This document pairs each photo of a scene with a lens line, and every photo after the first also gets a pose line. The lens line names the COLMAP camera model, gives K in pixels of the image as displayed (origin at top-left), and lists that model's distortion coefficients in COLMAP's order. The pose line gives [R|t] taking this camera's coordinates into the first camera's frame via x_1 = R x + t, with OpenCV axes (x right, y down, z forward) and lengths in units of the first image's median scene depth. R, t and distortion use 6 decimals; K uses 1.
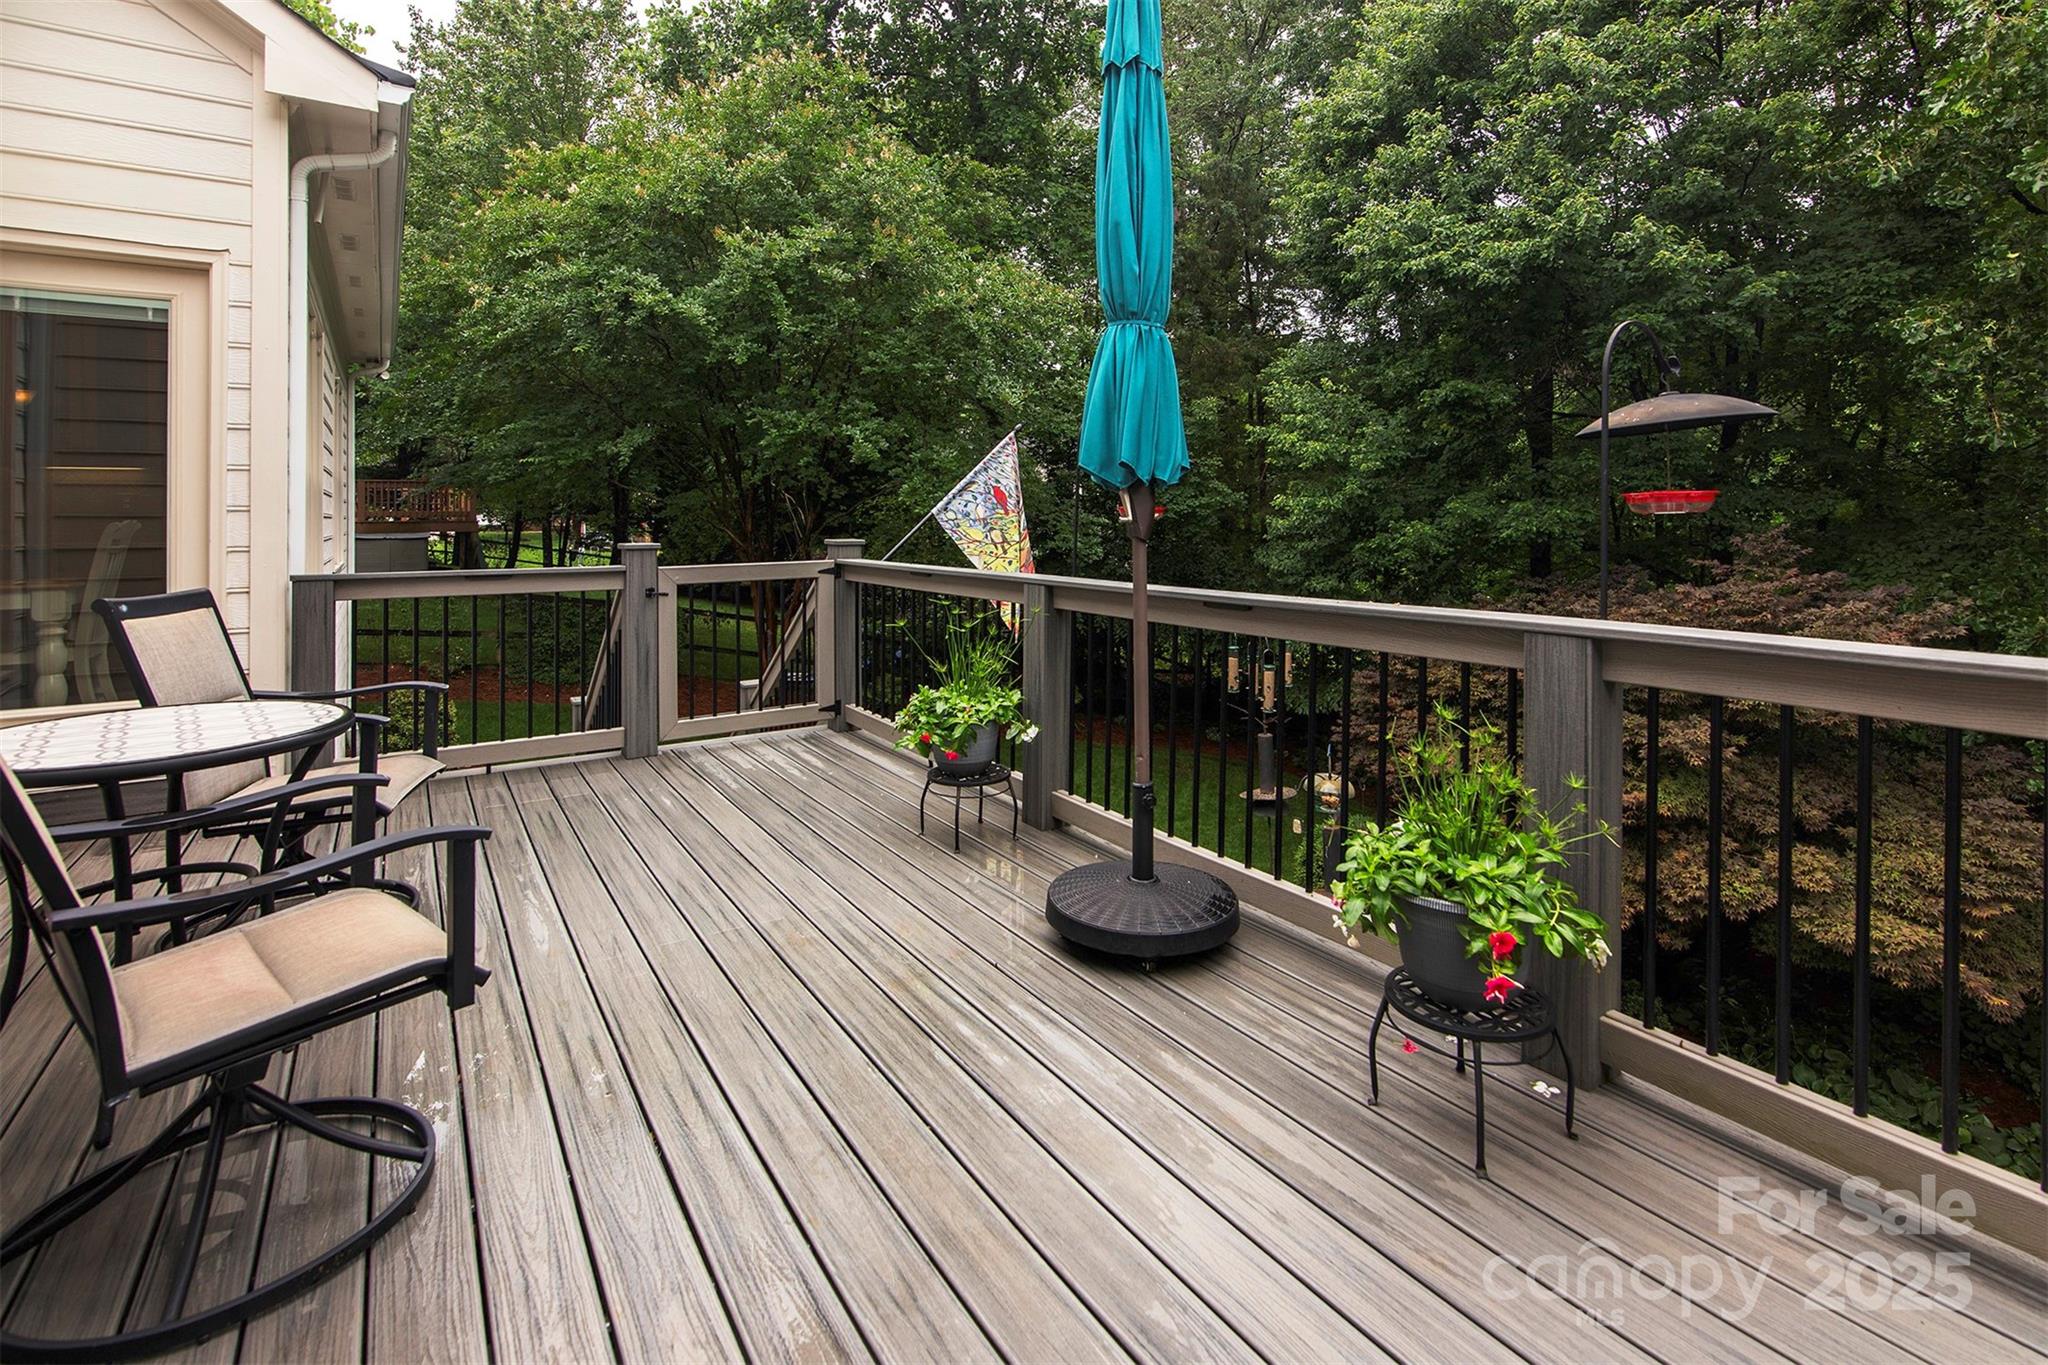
lens RADIAL K [[991.2, 0, 1030.7], [0, 991.2, 523.6], [0, 0, 1]] dist [-0.000534, 0.000464]
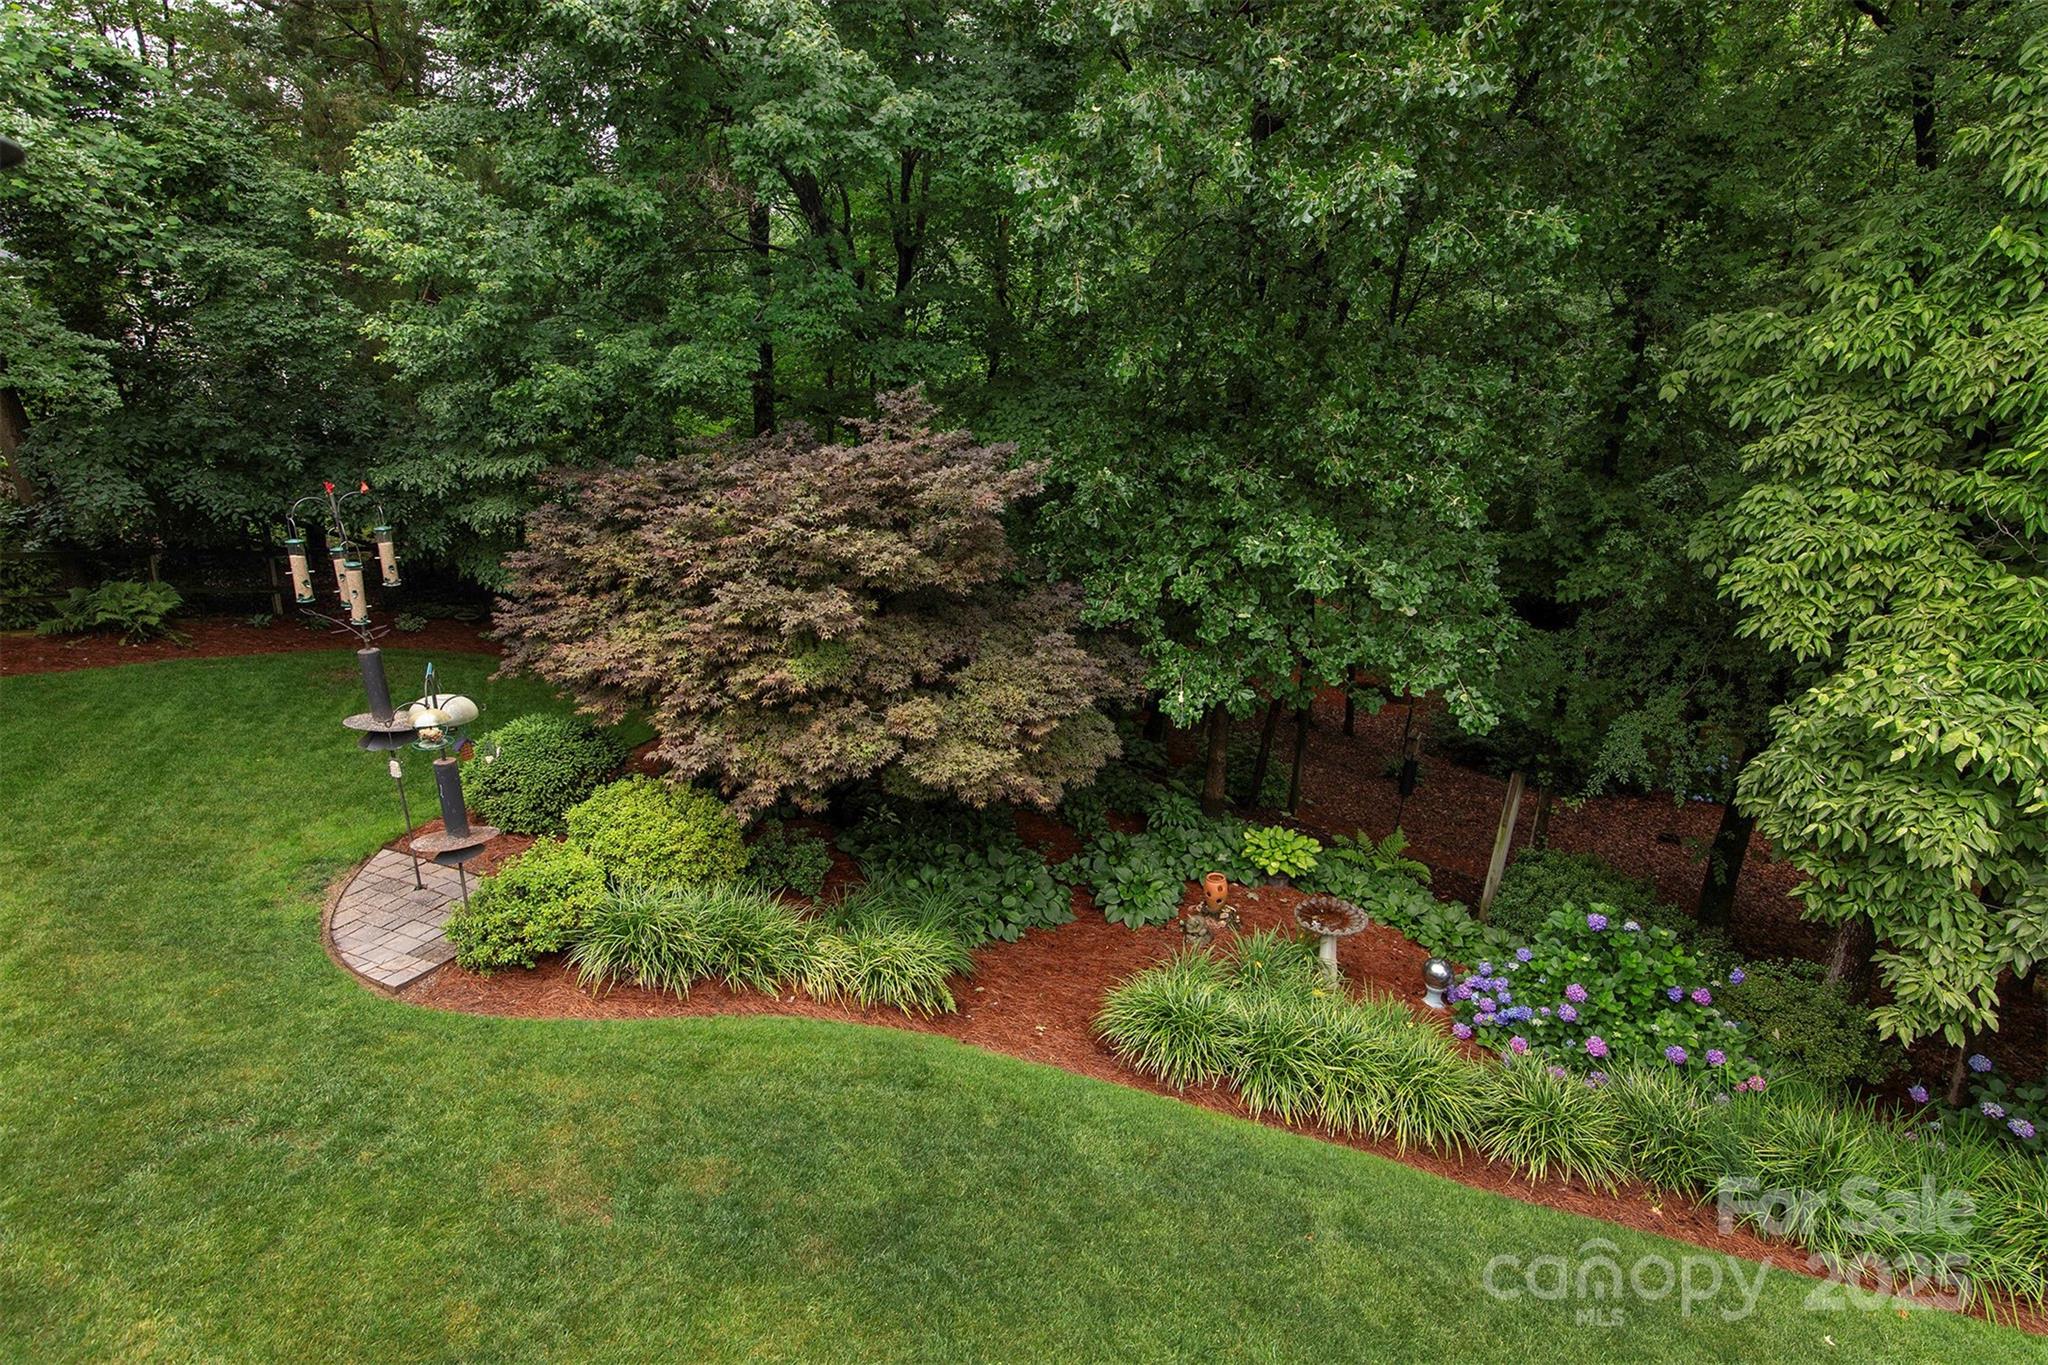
lens RADIAL K [[978.2, 0, 1008.4], [0, 978.2, 695.2], [0, 0, 1]] dist [0.002023, 0.000363]
pose [[0.789281, -0.166659, 0.590983, 0.200896], [-0.034246, 0.949016, 0.313363, -0.011552], [-0.613077, -0.267570, 0.743333, 0.133531]]
